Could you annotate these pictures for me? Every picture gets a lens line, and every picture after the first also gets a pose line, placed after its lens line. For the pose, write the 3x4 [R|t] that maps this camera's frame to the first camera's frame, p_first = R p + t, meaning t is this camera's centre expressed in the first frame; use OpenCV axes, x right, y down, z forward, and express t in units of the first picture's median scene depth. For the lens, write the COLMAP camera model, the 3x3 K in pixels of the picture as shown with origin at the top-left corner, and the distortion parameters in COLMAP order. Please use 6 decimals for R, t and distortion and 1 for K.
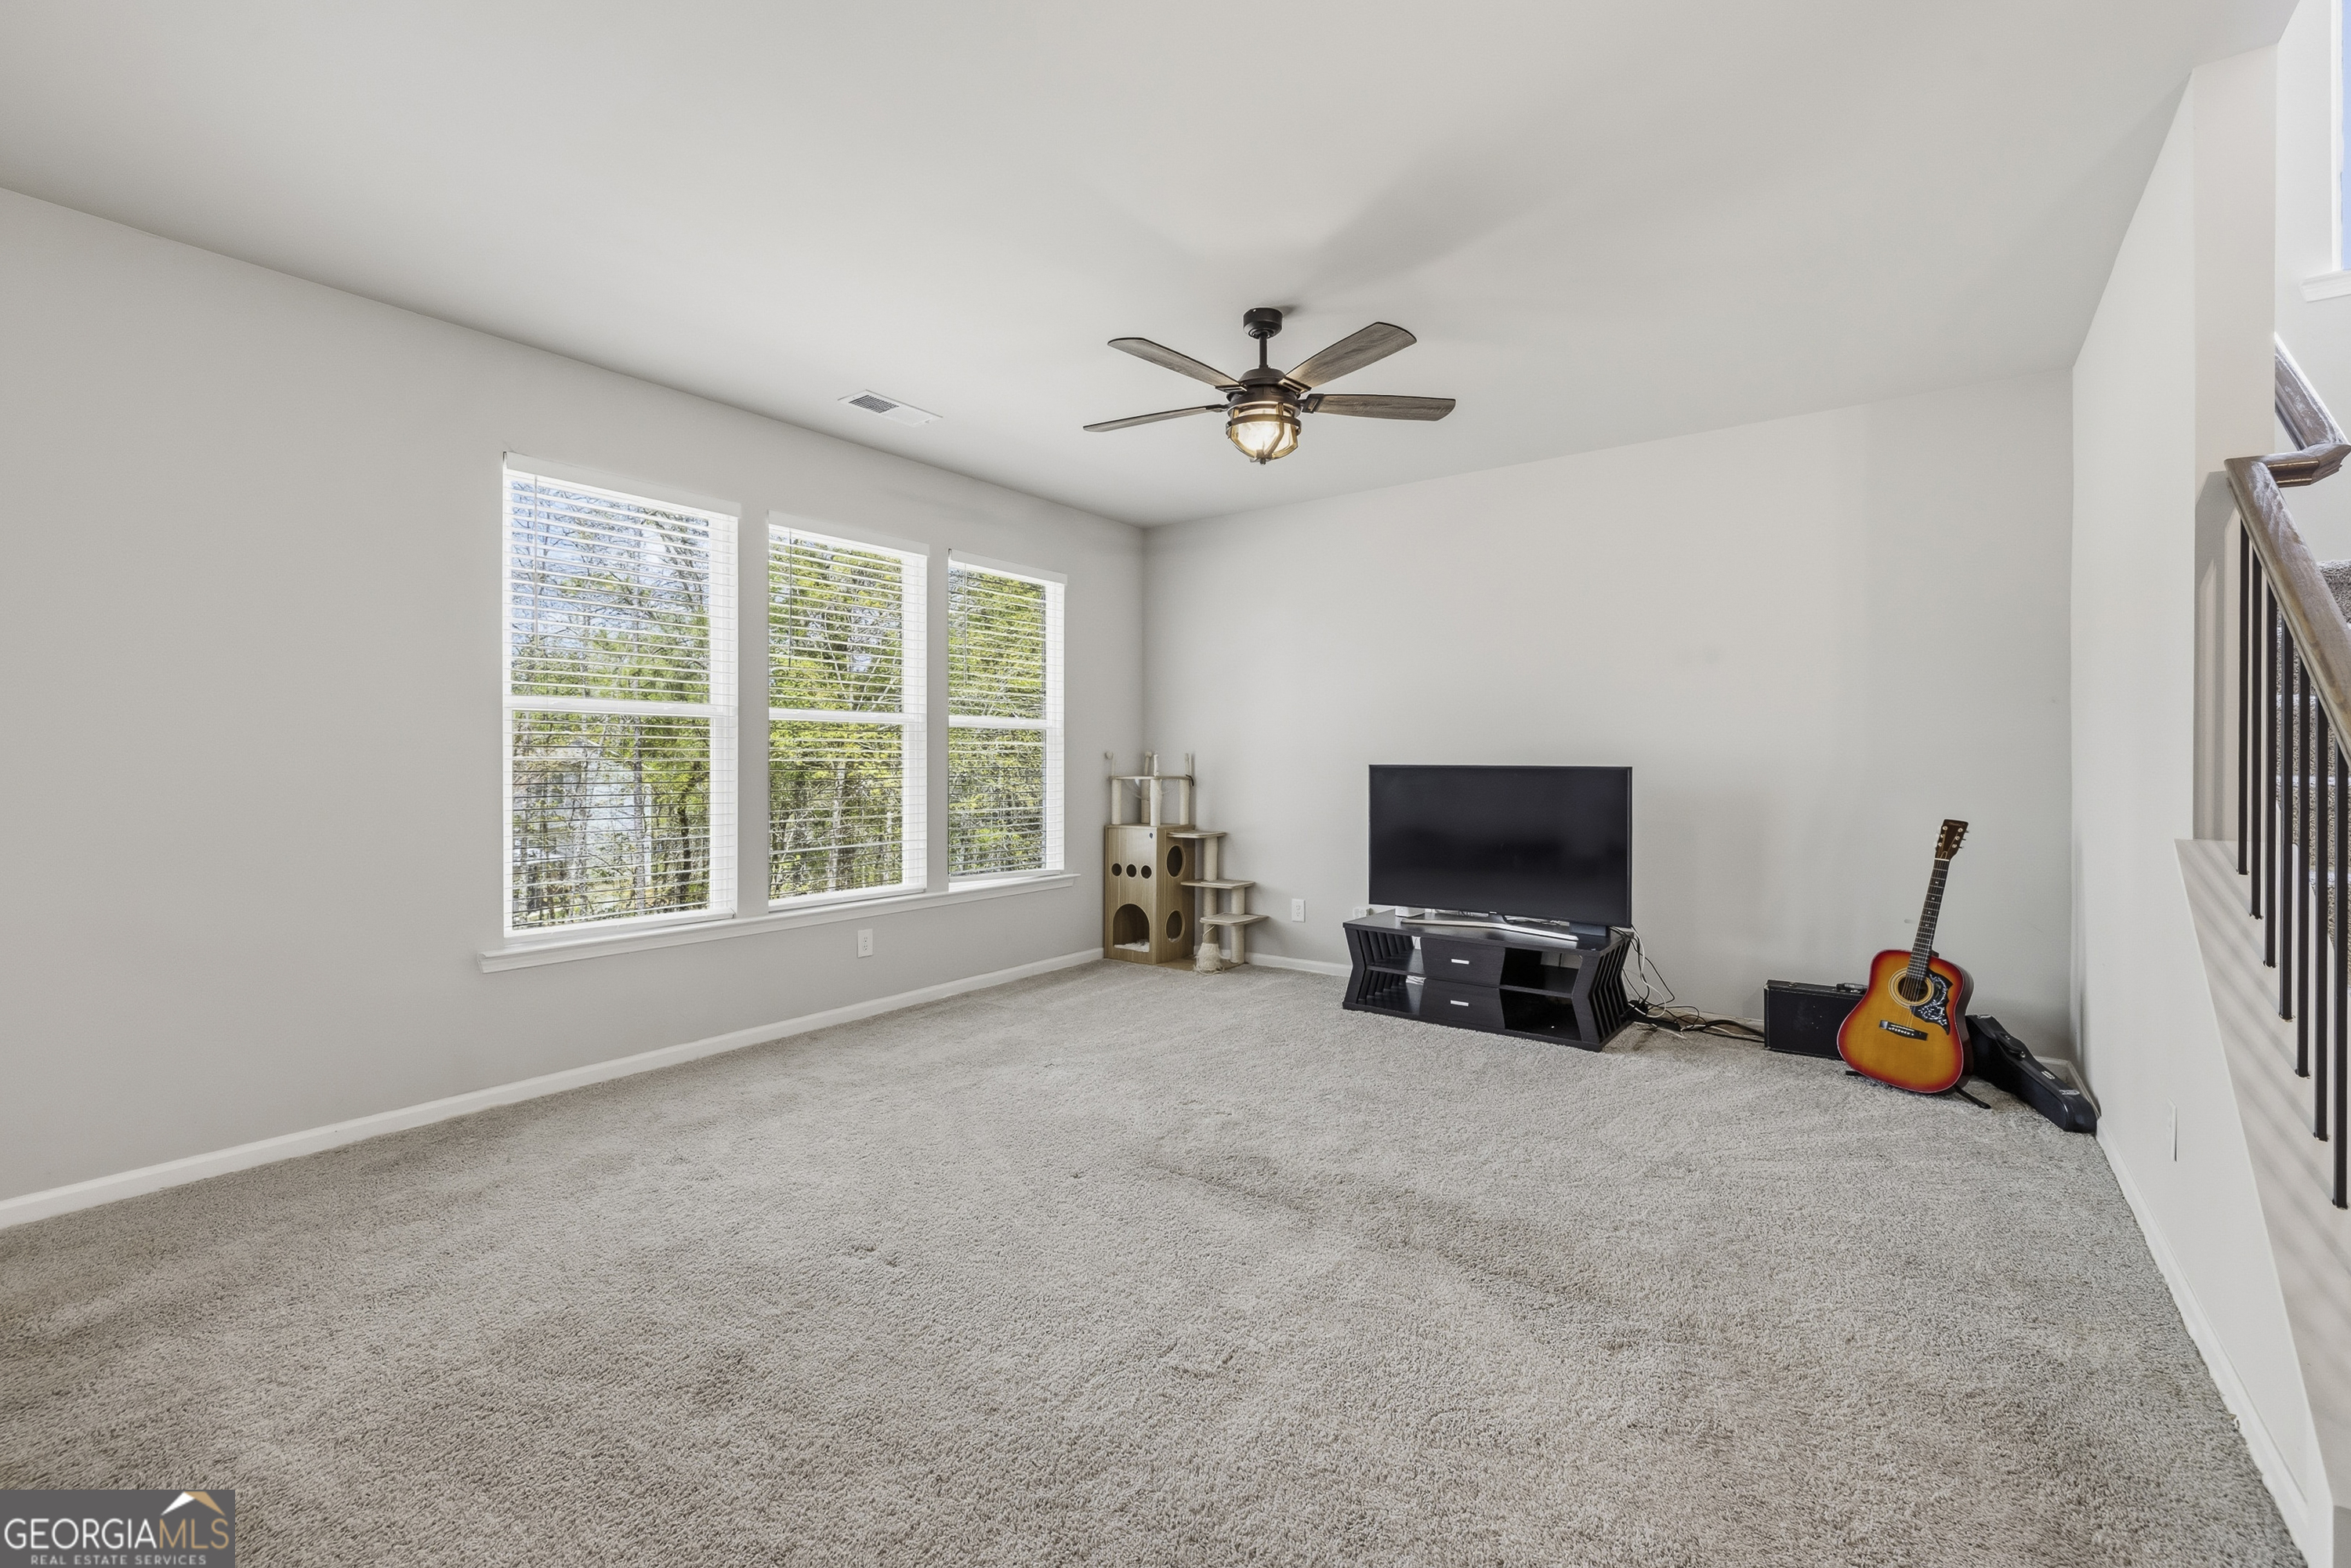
lens RADIAL K [[1000.1, 0, 1175.0], [0, 1000.1, 765.8], [0, 0, 1]] dist [-0.002389, 0.000275]
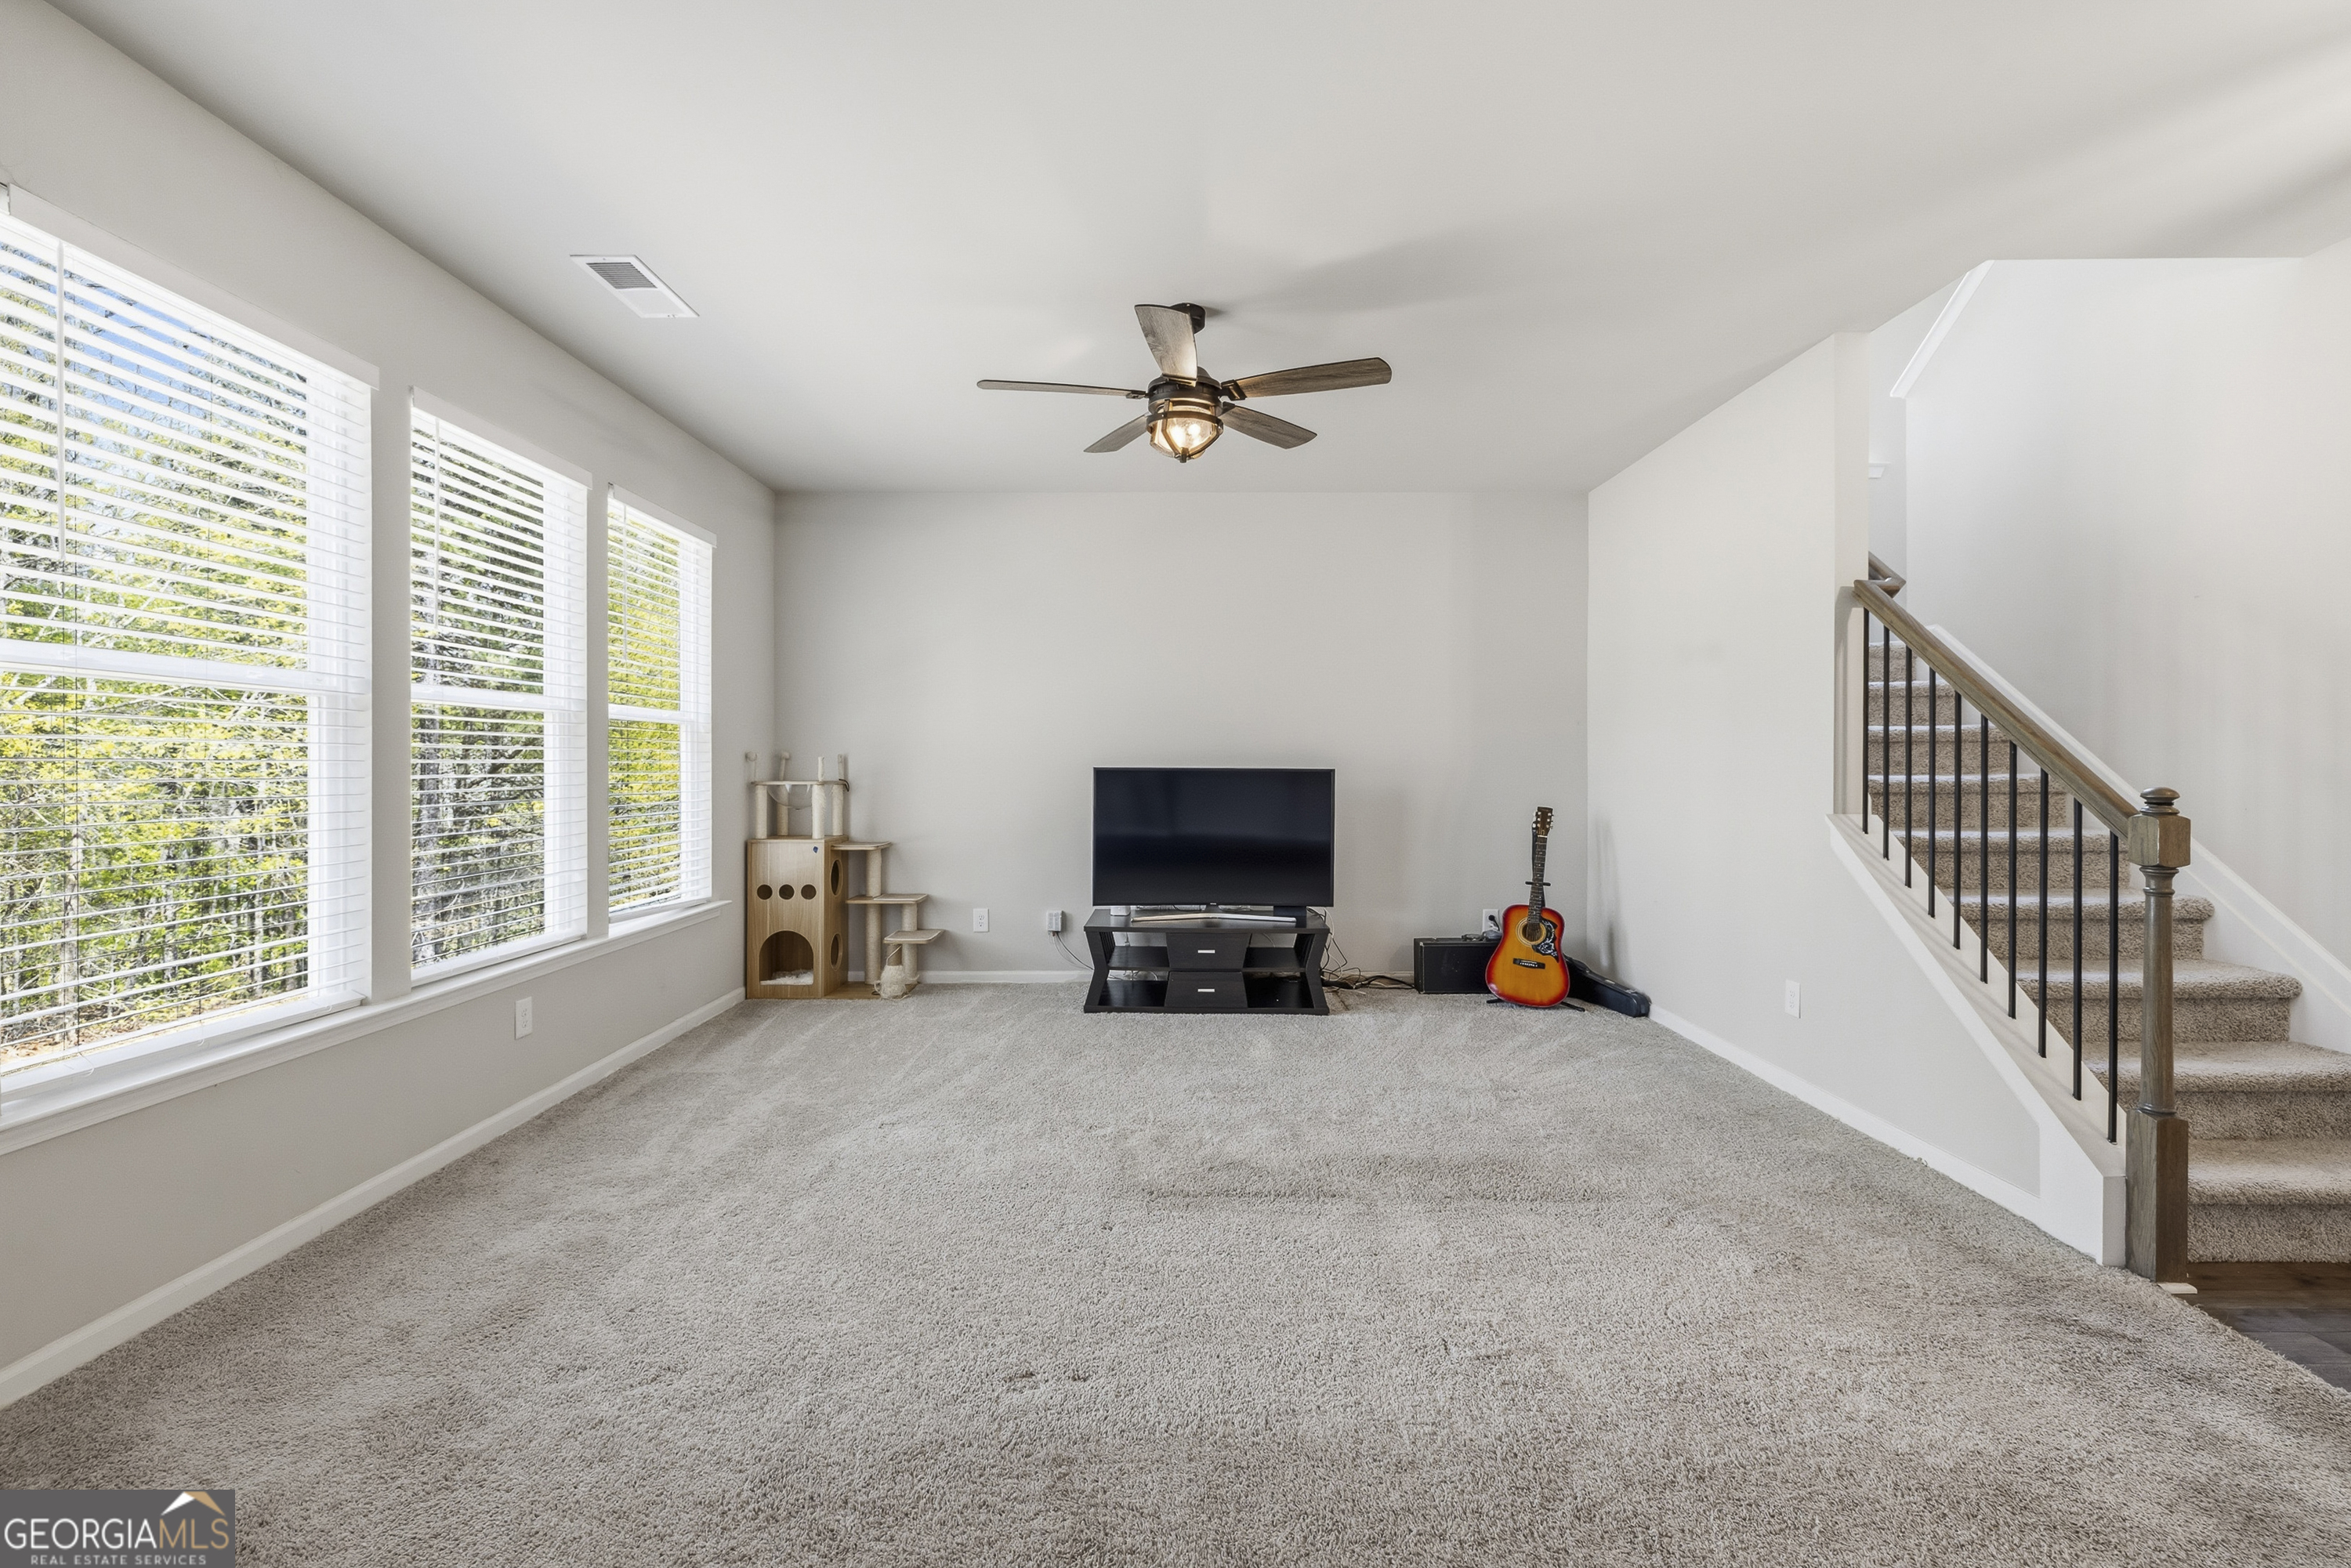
lens RADIAL K [[1000.1, 0, 1172.9], [0, 1000.1, 773.1], [0, 0, 1]] dist [-0.002389, 0.000275]
pose [[0.809259, -0.005201, 0.587429, -0.404824], [0.001851, 0.999978, 0.006303, -0.001887], [-0.587449, -0.004014, 0.809251, 0.170300]]
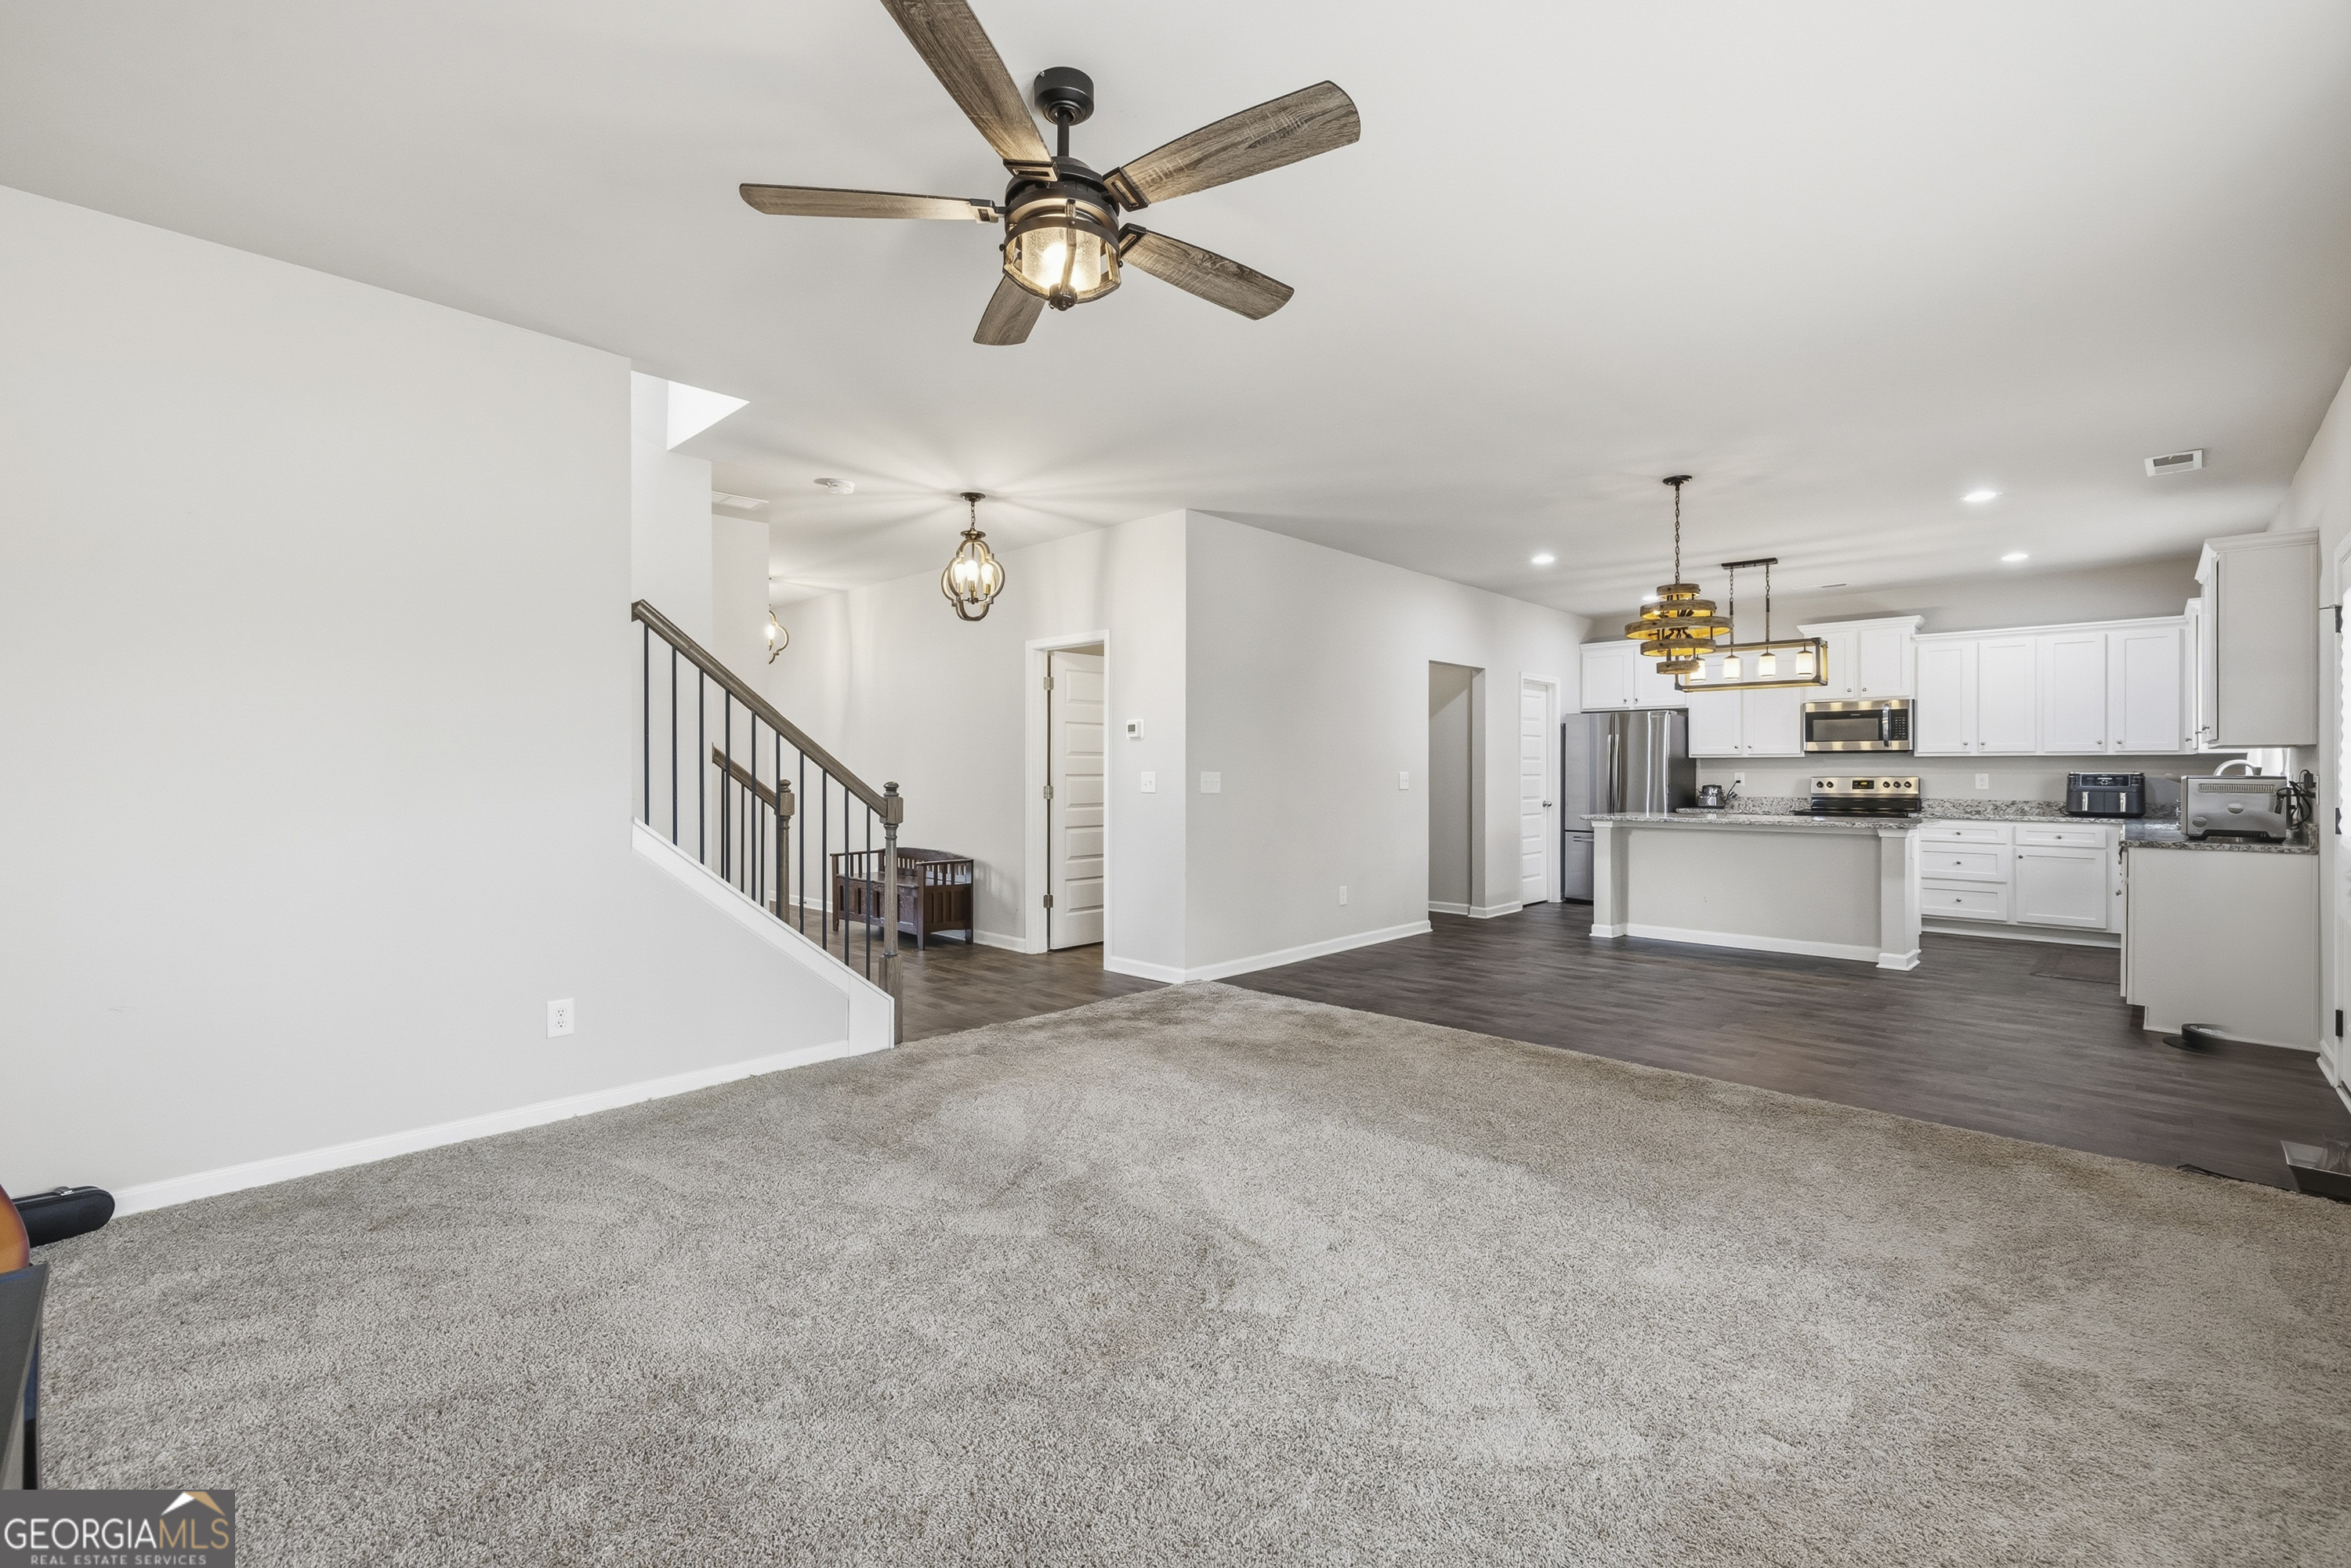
lens RADIAL K [[1000.1, 0, 1160.9], [0, 1000.1, 773.3], [0, 0, 1]] dist [-0.002389, 0.000275]
pose [[-0.989249, -0.002874, 0.146210, -0.053873], [-0.001857, 0.999973, 0.007091, -0.005930], [-0.146227, 0.006743, -0.989228, 1.316144]]
